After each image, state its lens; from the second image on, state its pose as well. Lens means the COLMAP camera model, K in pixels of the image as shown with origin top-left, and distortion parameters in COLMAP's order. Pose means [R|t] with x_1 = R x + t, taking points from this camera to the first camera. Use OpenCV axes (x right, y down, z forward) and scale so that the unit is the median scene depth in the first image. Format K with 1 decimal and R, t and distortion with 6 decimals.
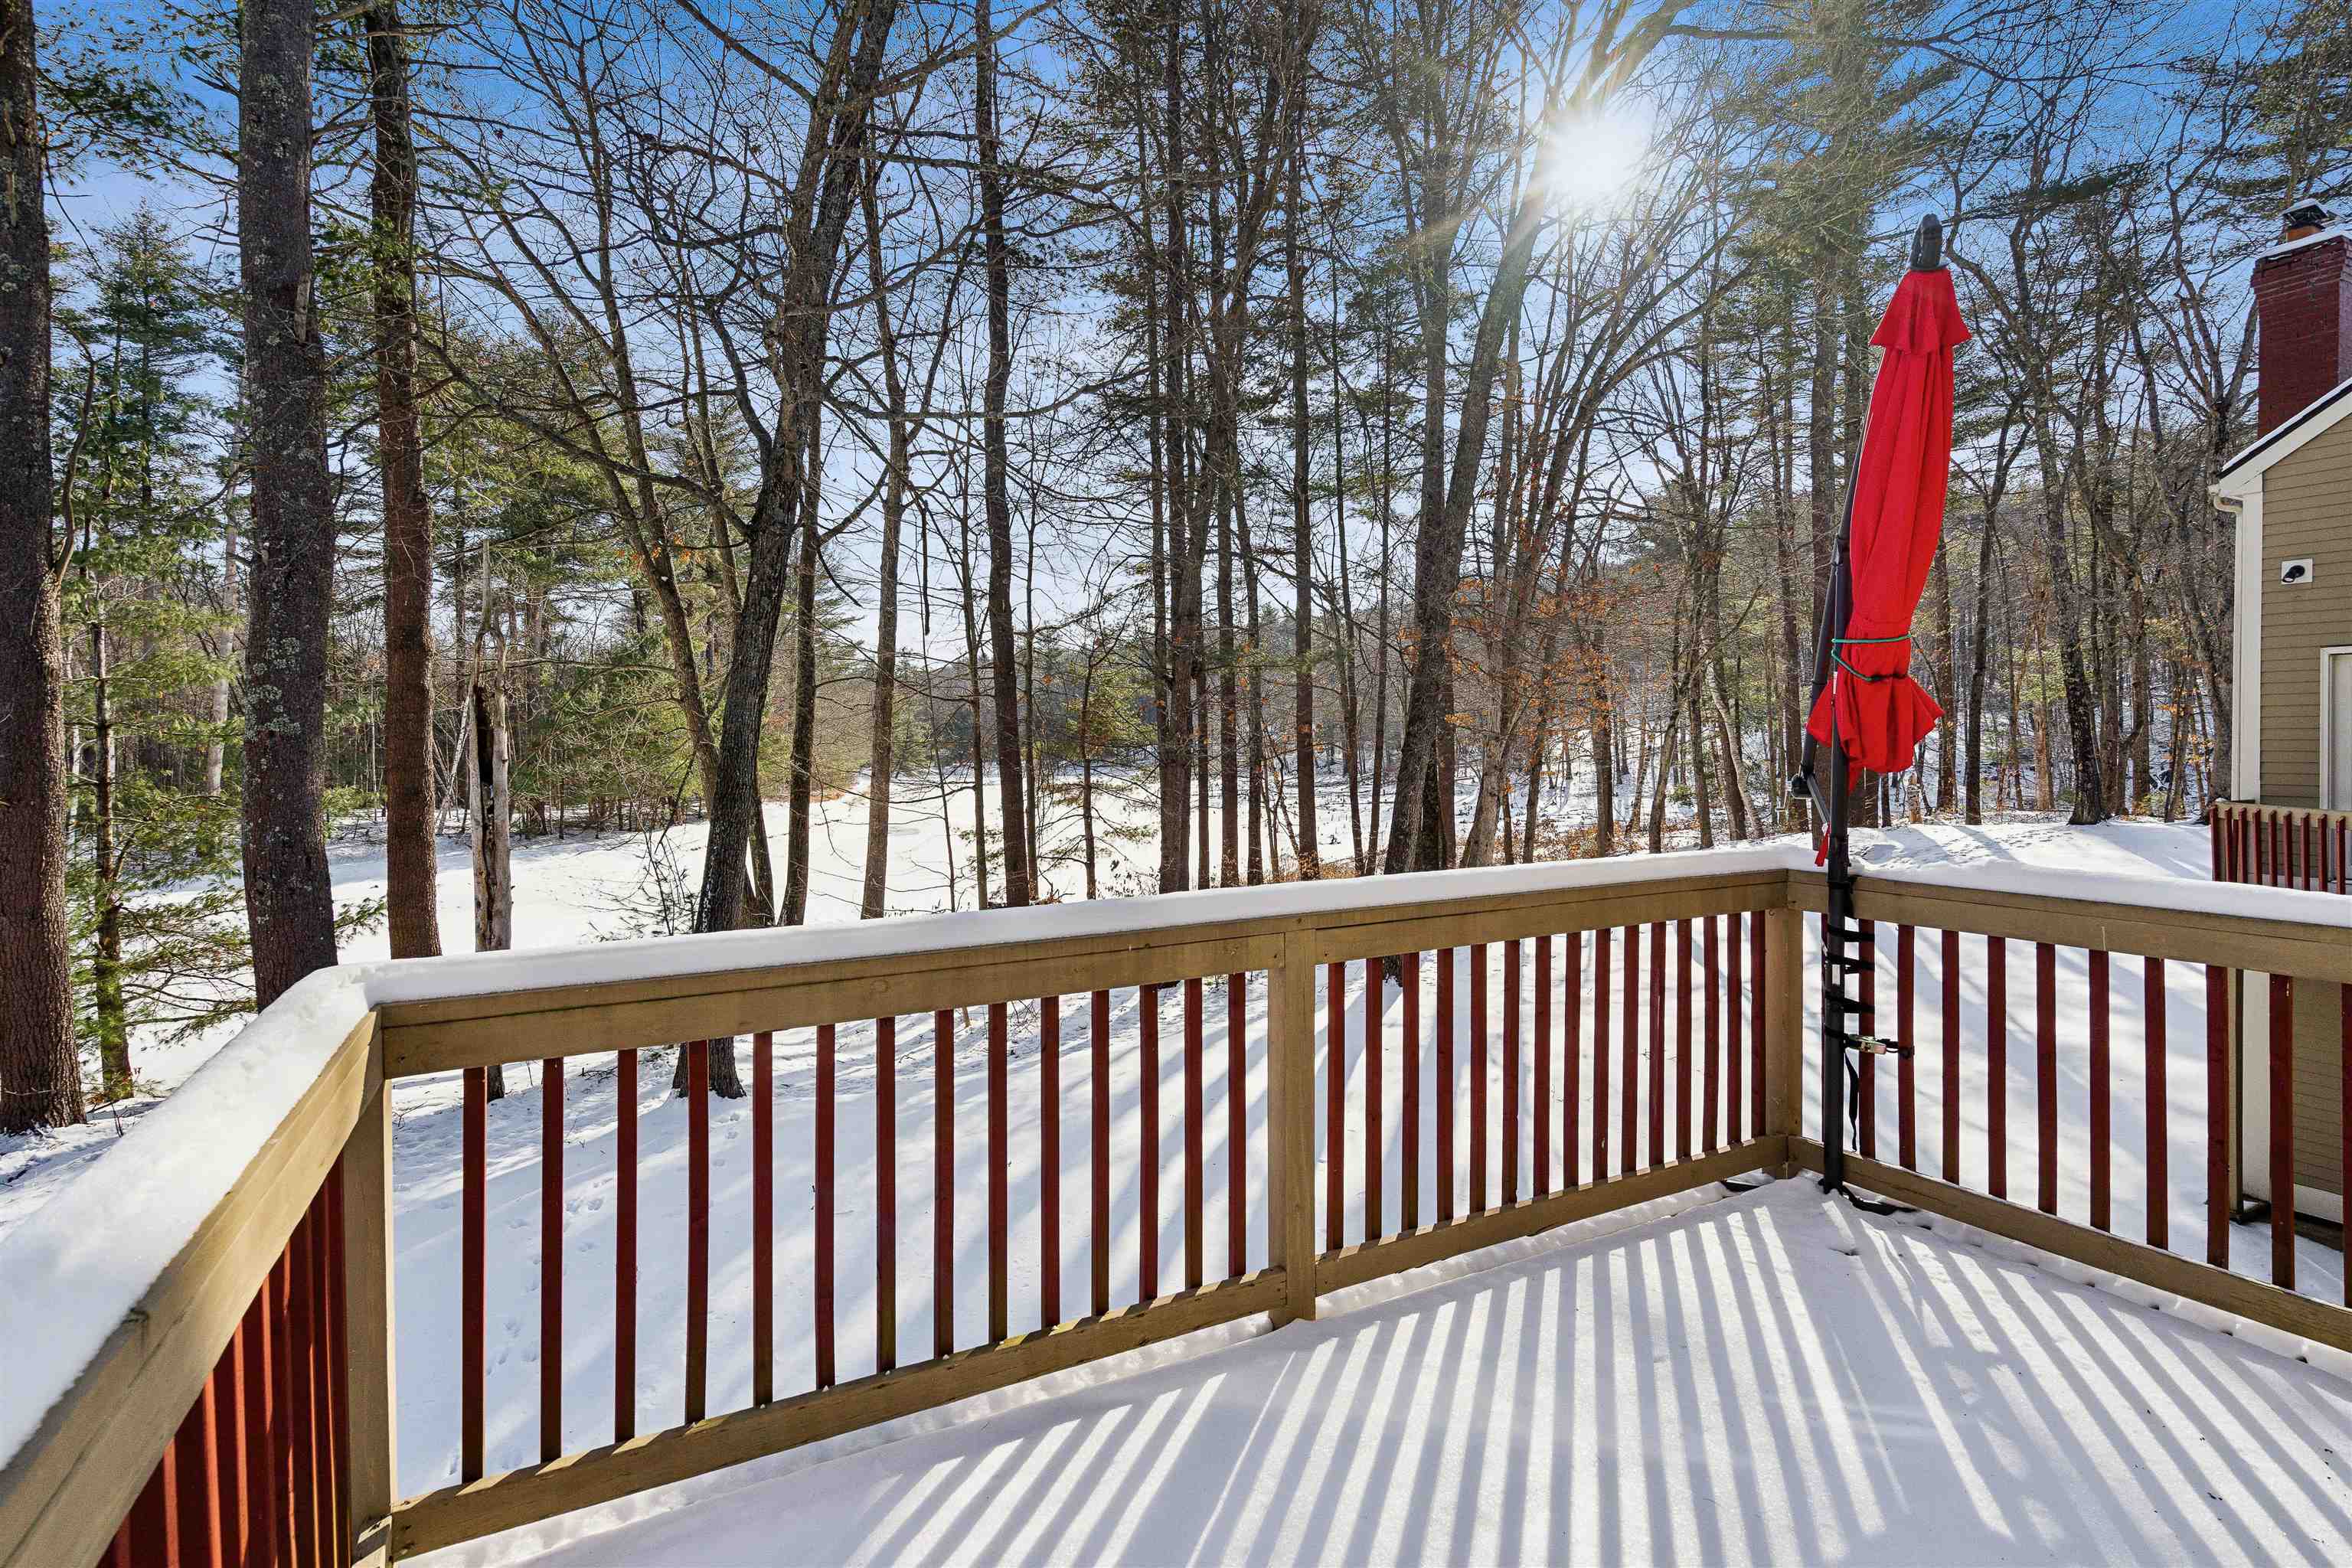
lens RADIAL K [[1099.7, 0, 1182.5], [0, 1099.7, 820.8], [0, 0, 1]] dist [-0.019129, 0.011760]
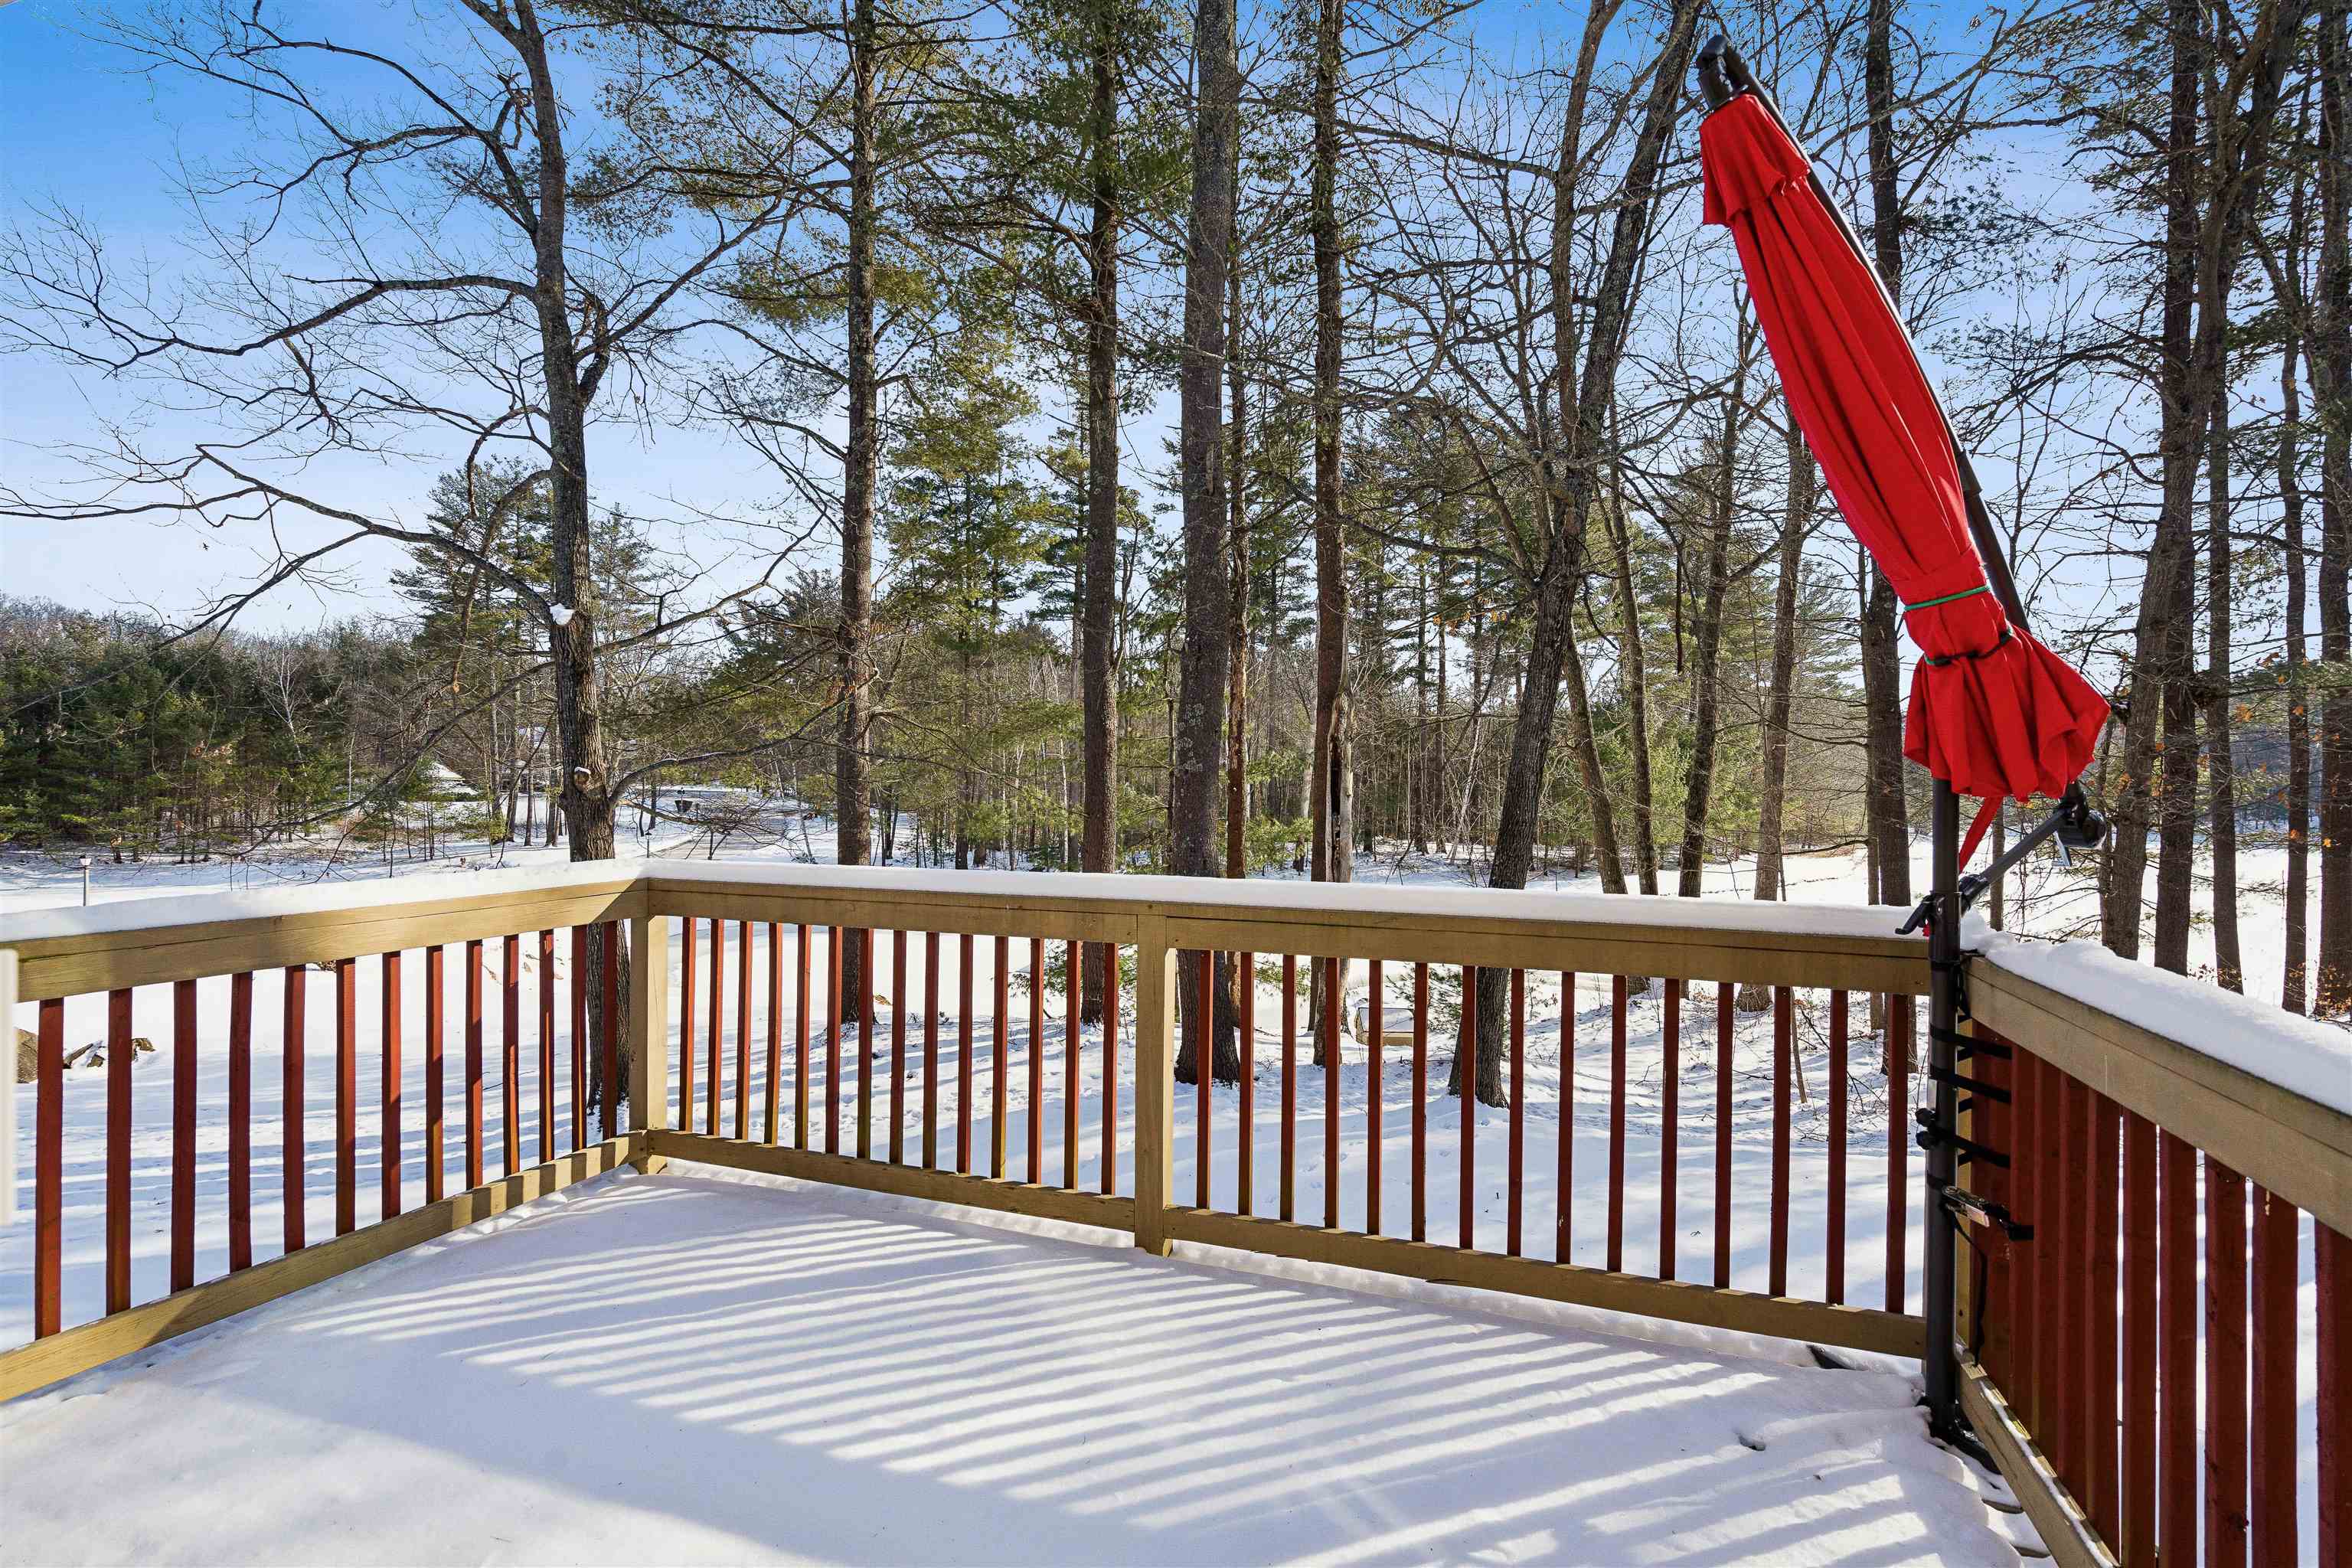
lens RADIAL K [[1099.7, 0, 1182.5], [0, 1099.7, 820.8], [0, 0, 1]] dist [-0.019129, 0.011760]
pose [[0.642694, 0.015537, -0.765965, 0.263130], [-0.043270, 0.998935, -0.016044, 0.001098], [0.764900, 0.043455, 0.642682, 0.060759]]
